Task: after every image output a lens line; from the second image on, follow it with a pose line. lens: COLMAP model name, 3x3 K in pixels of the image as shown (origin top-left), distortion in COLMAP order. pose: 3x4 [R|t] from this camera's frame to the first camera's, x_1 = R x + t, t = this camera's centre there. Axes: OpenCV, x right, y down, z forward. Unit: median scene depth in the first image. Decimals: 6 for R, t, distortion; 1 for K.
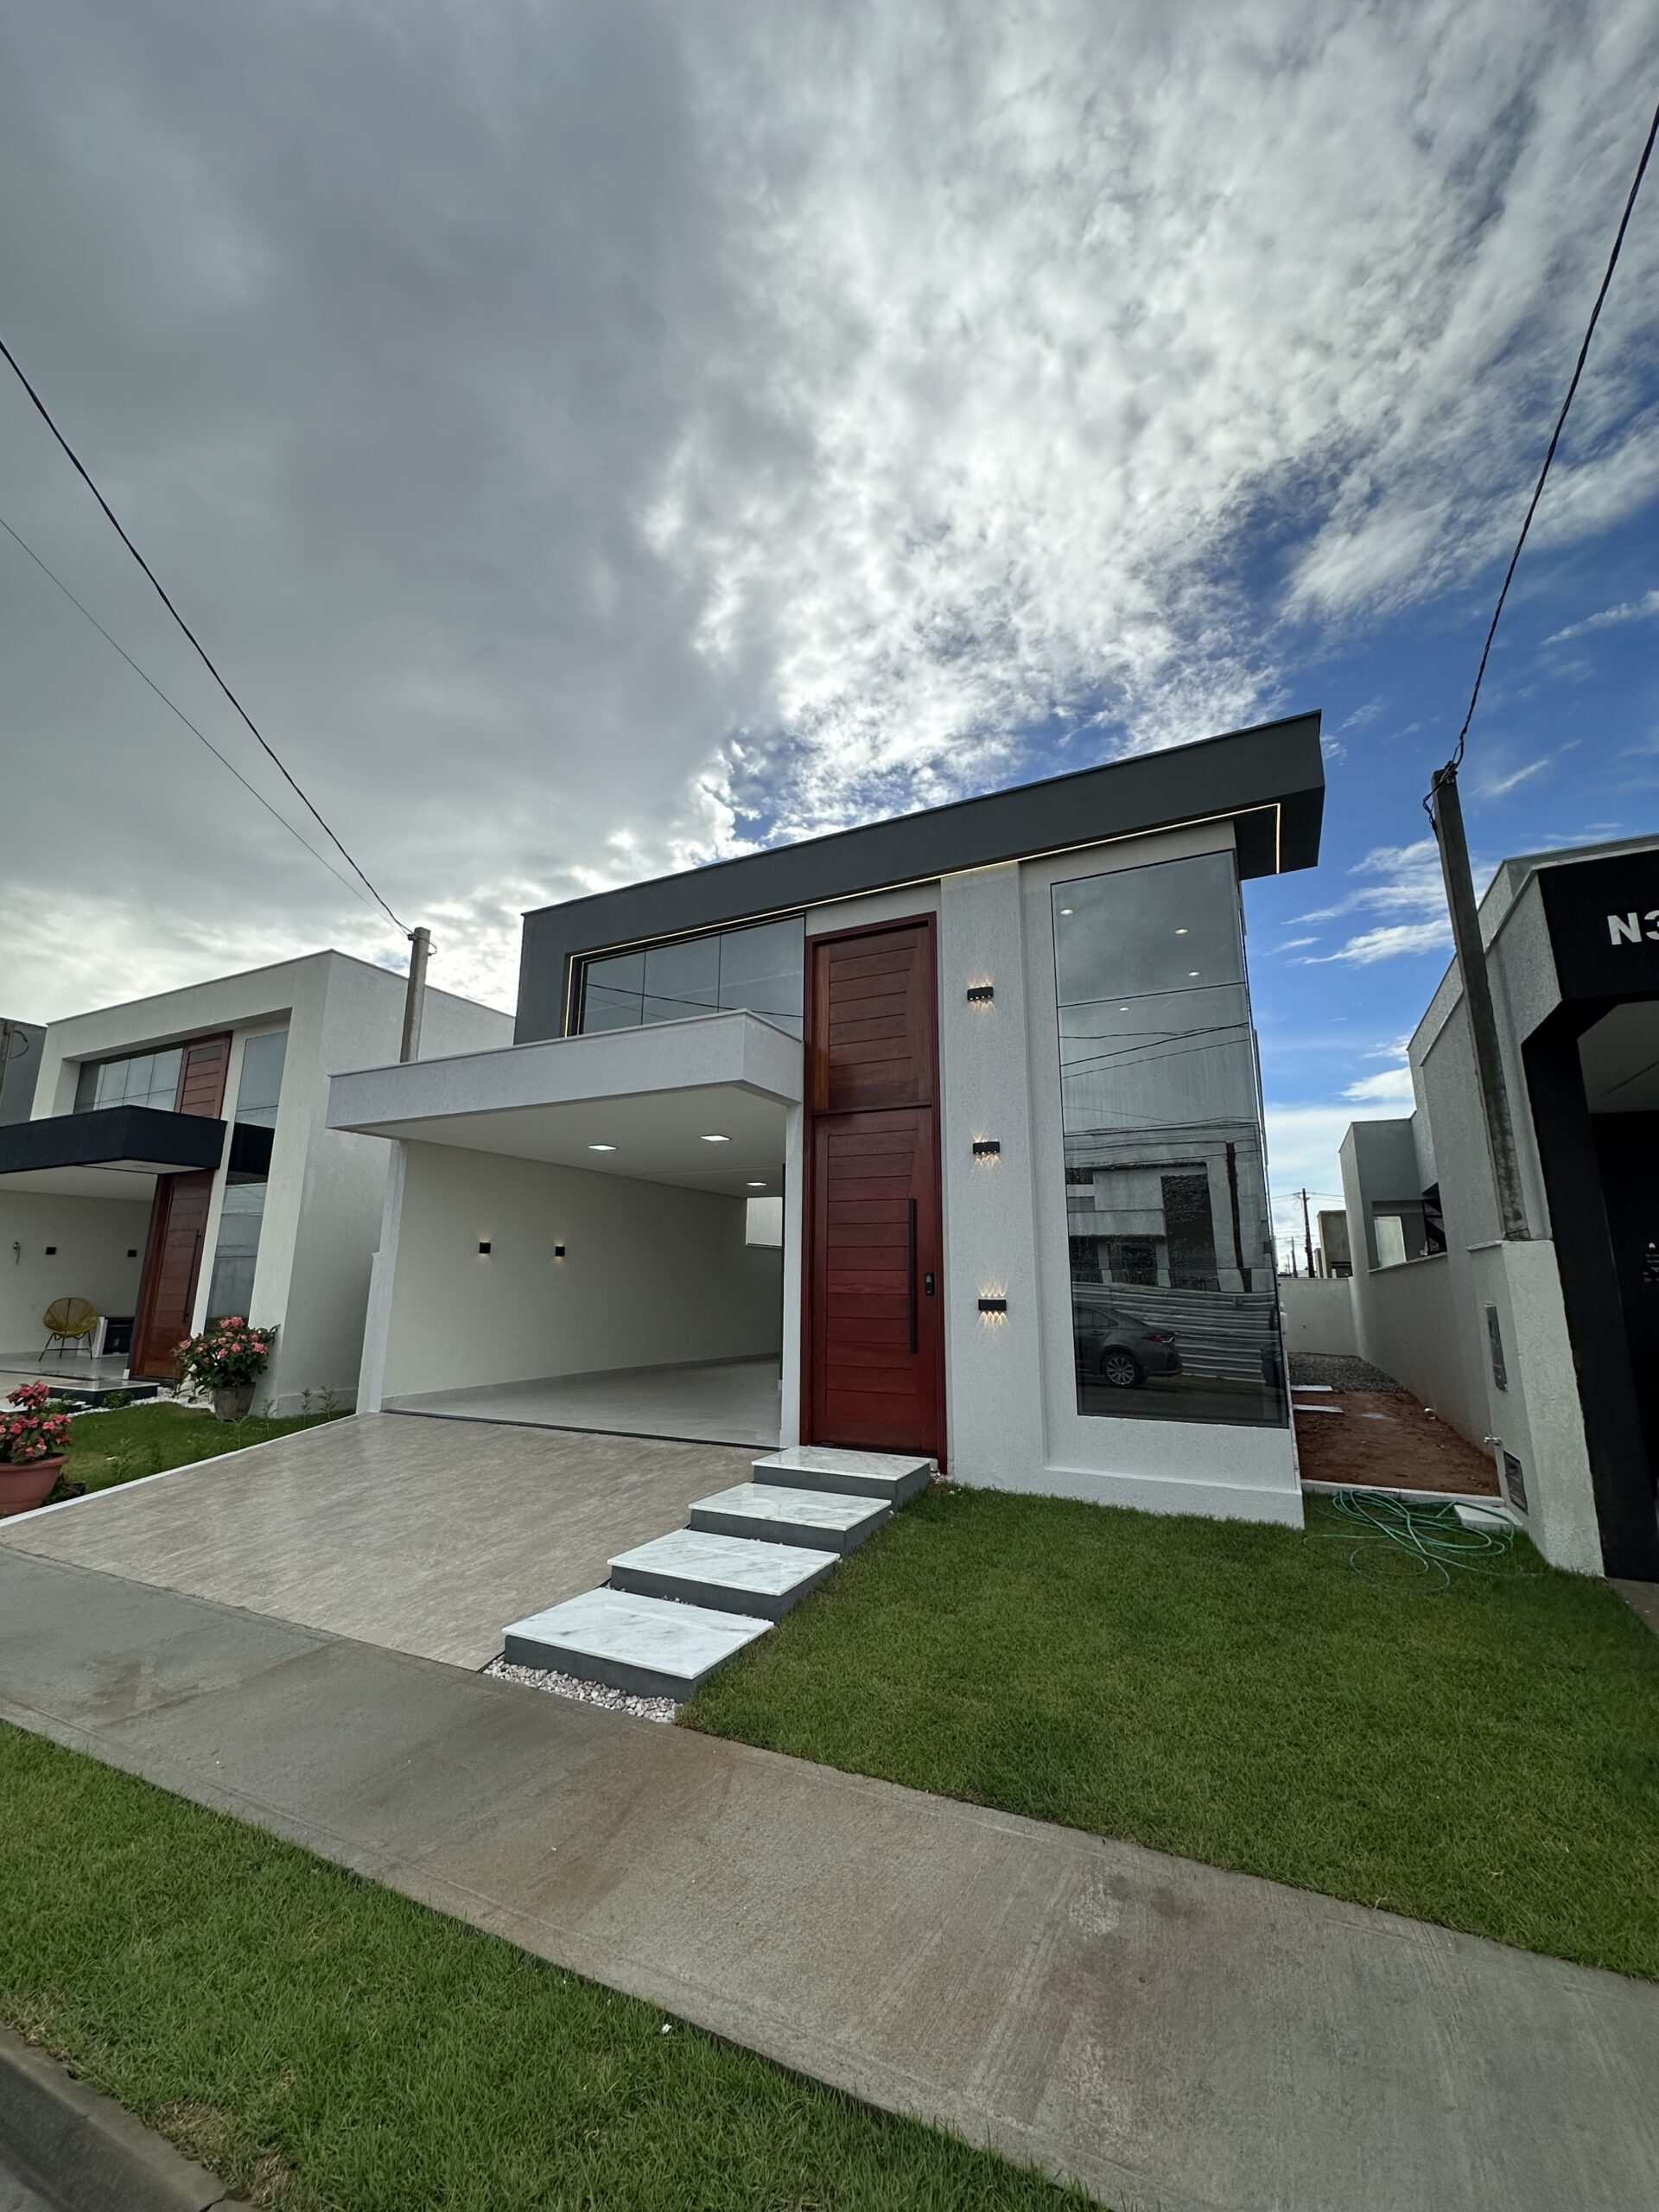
lens RADIAL K [[877.4, 0, 830.7], [0, 877.4, 1092.8], [0, 0, 1]] dist [-0.002510, 0.000318]
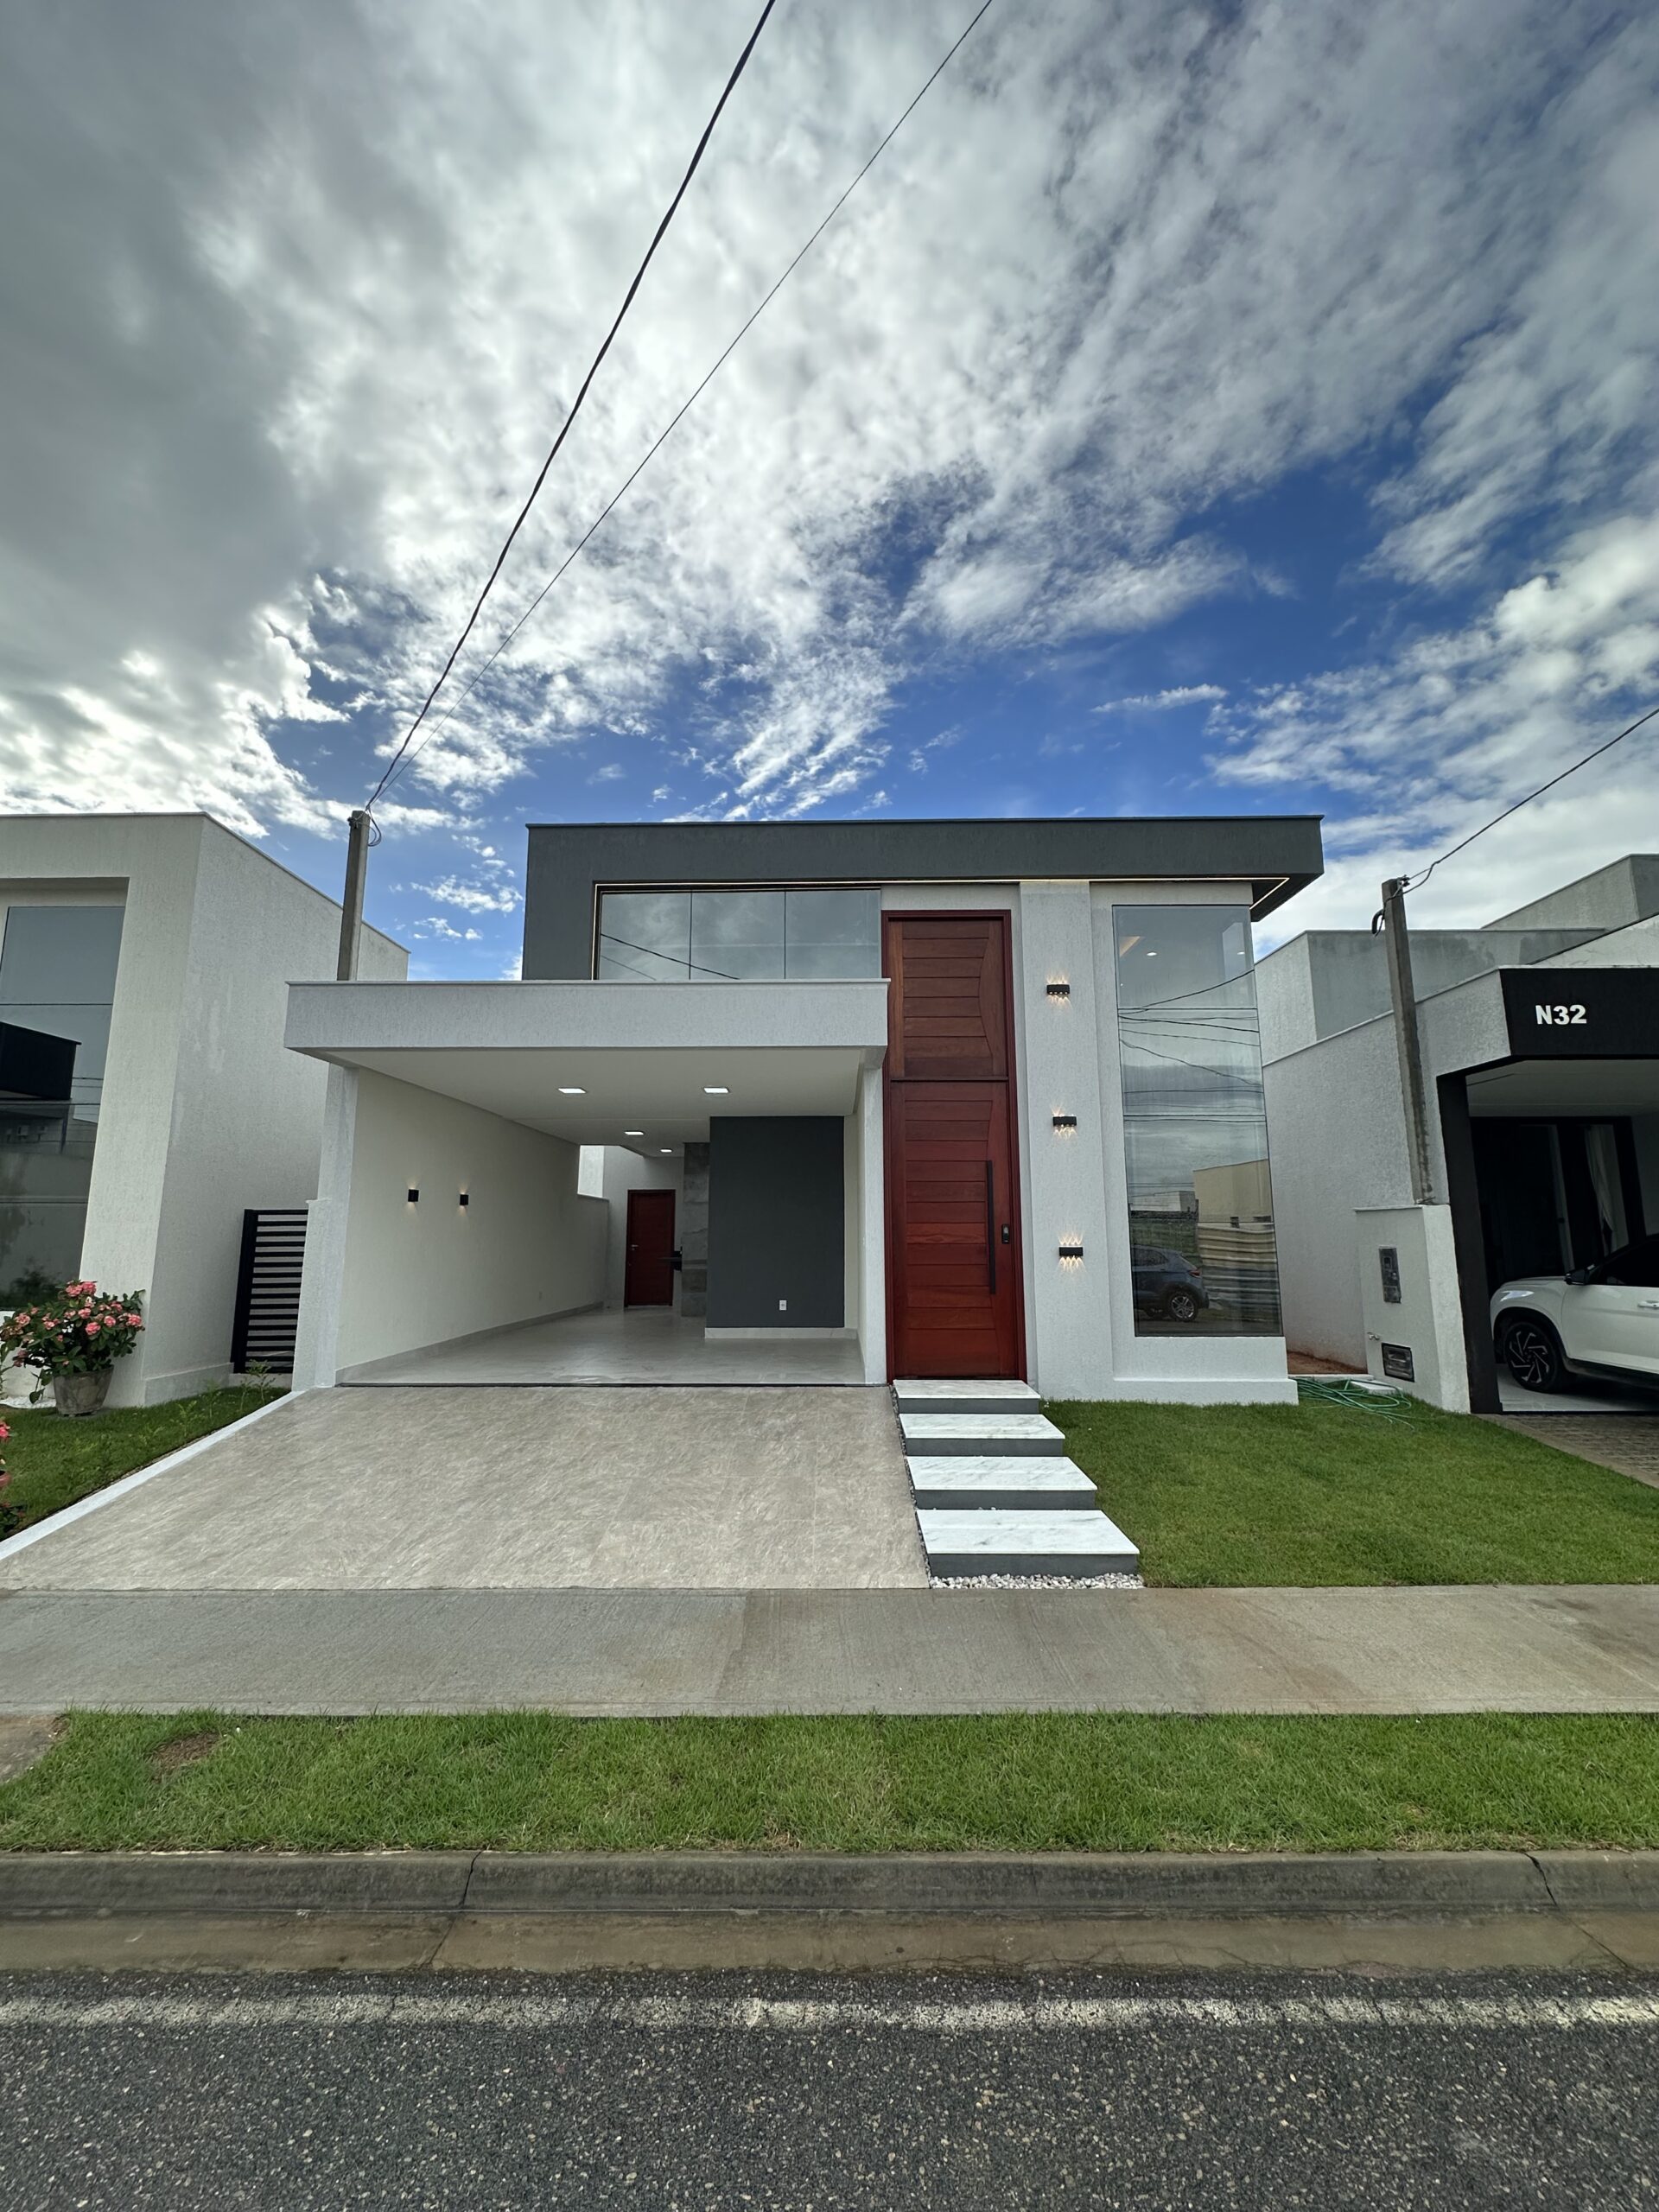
lens RADIAL K [[877.4, 0, 837.7], [0, 877.4, 1119.4], [0, 0, 1]] dist [-0.002510, 0.000318]
pose [[0.898540, 0.051228, 0.435891, -0.439597], [-0.091004, 0.993327, 0.070853, 0.001528], [-0.429352, -0.103332, 0.897206, 0.049835]]
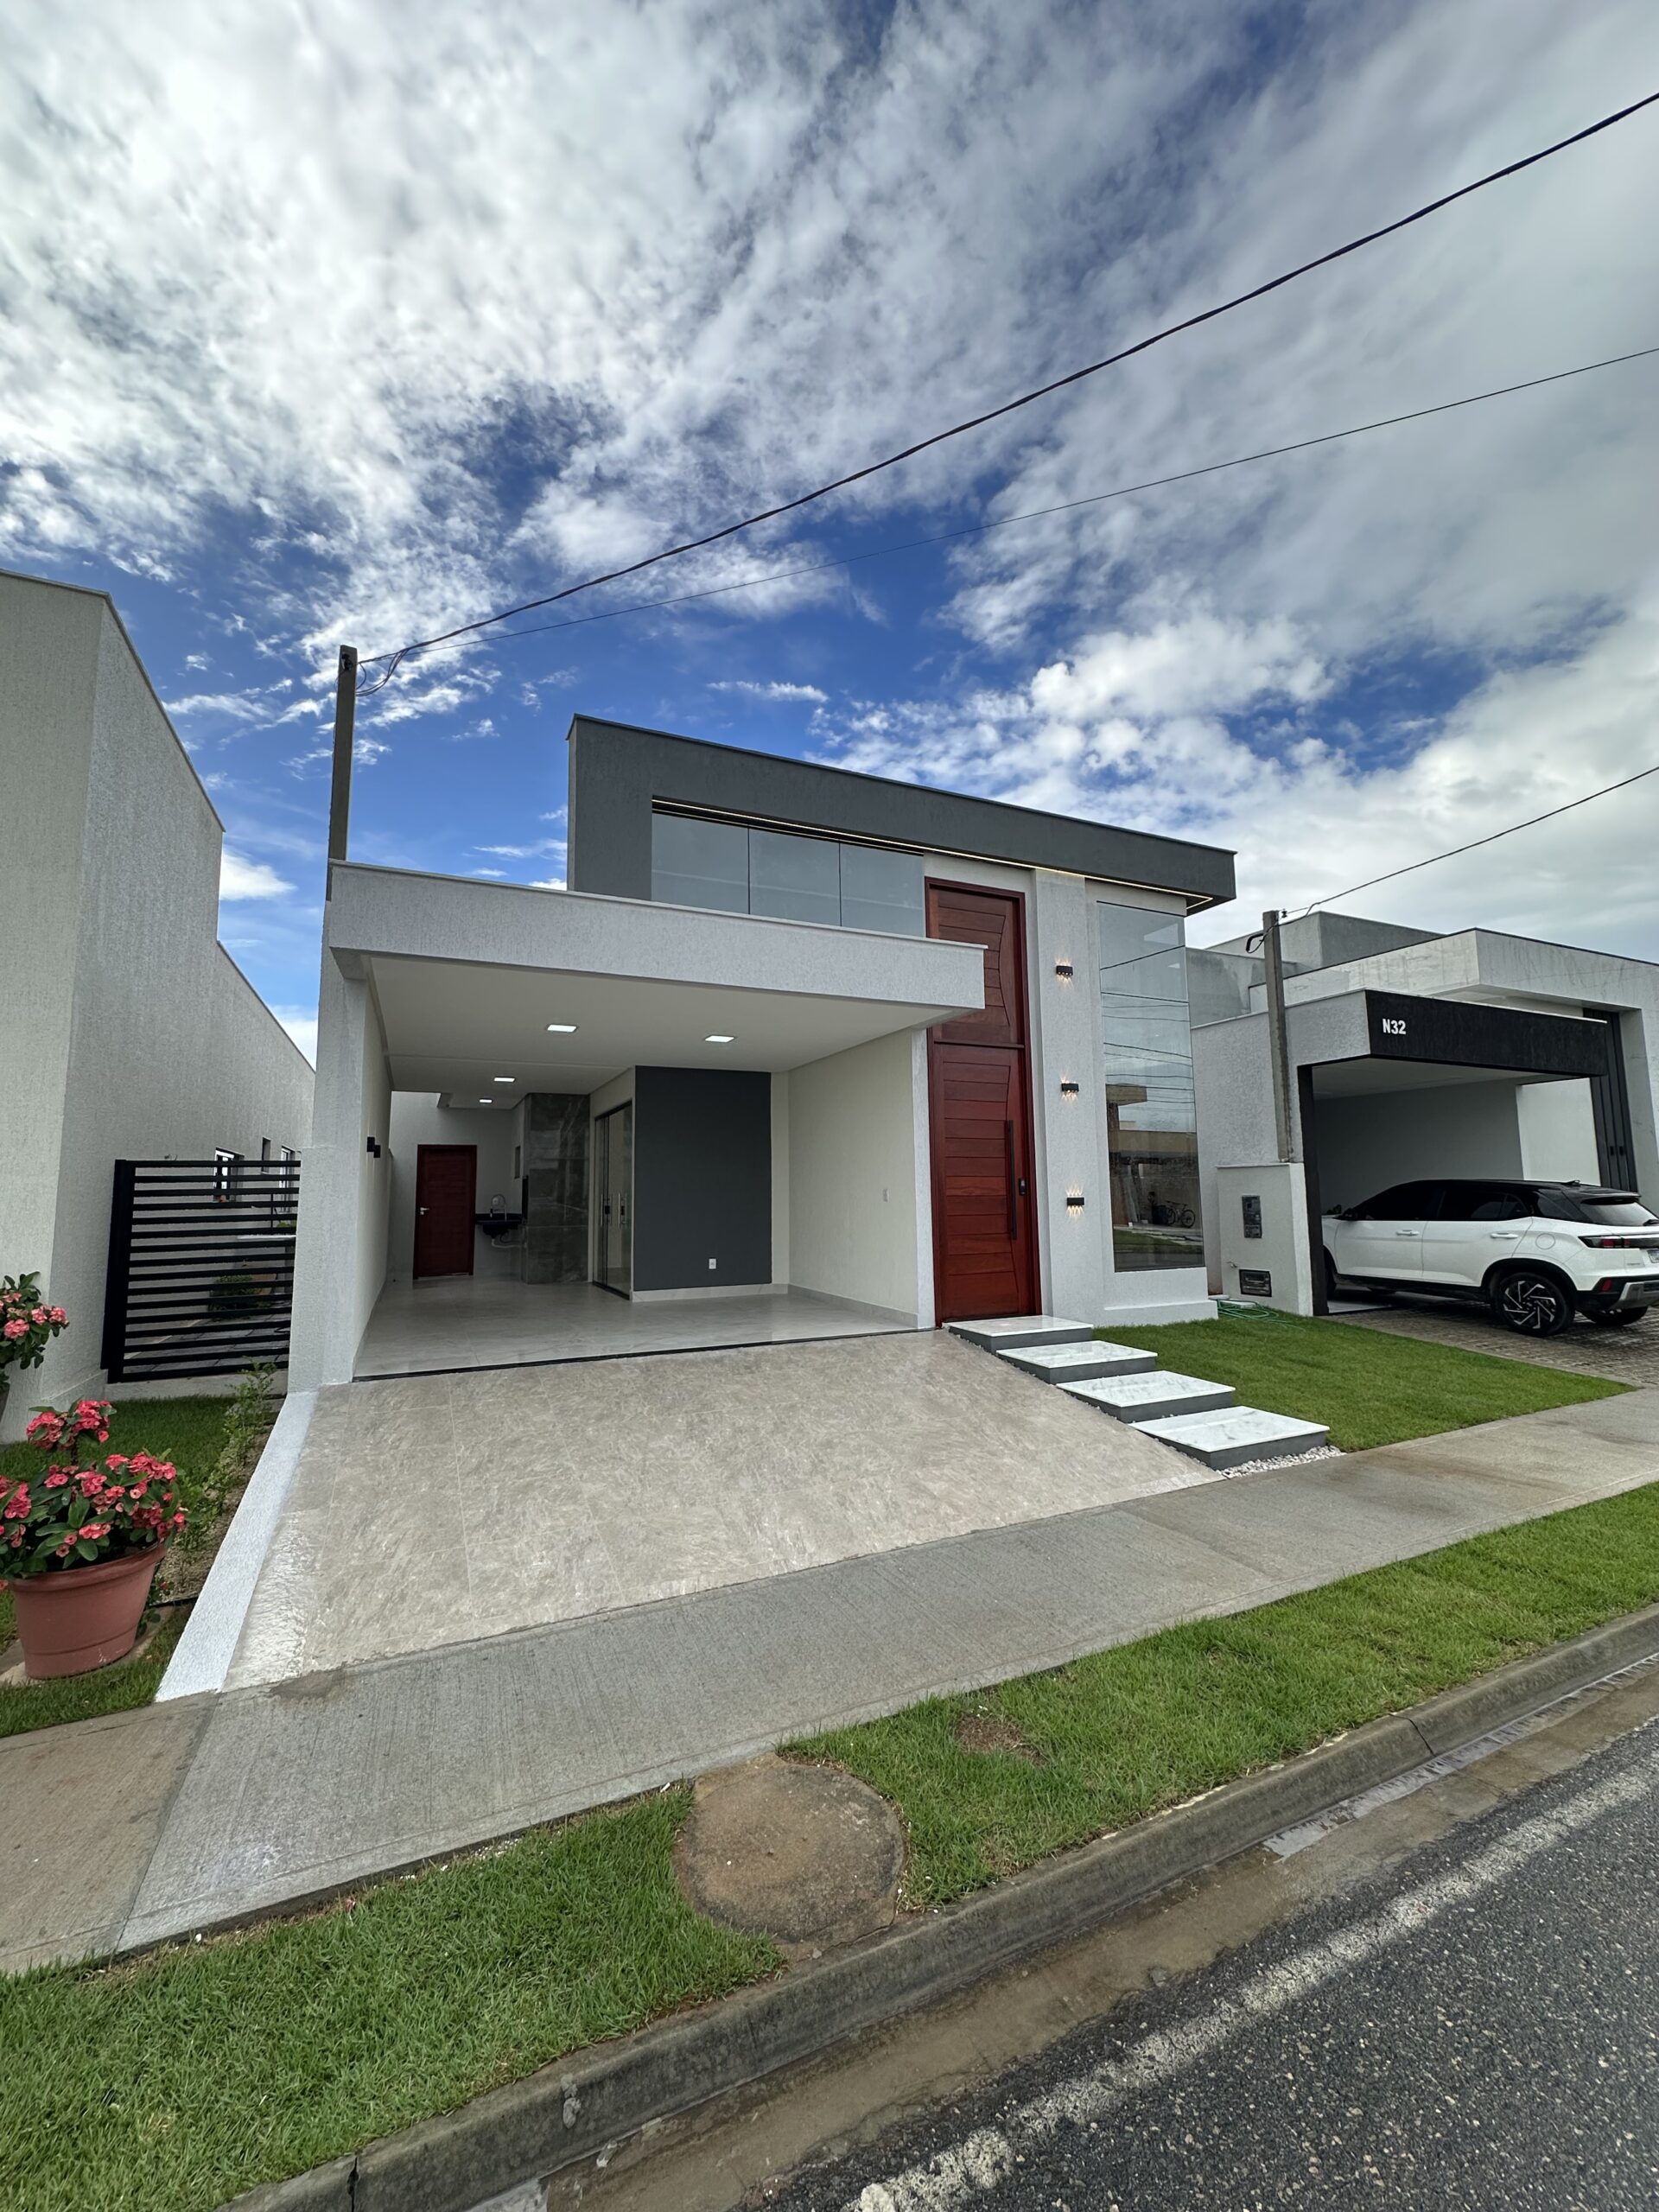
lens RADIAL K [[877.4, 0, 820.1], [0, 877.4, 1116.2], [0, 0, 1]] dist [-0.002510, 0.000318]
pose [[0.623563, 0.058889, 0.779552, -0.788320], [-0.157199, 0.986237, 0.051242, 0.067381], [-0.765805, -0.154498, 0.624238, 0.315772]]
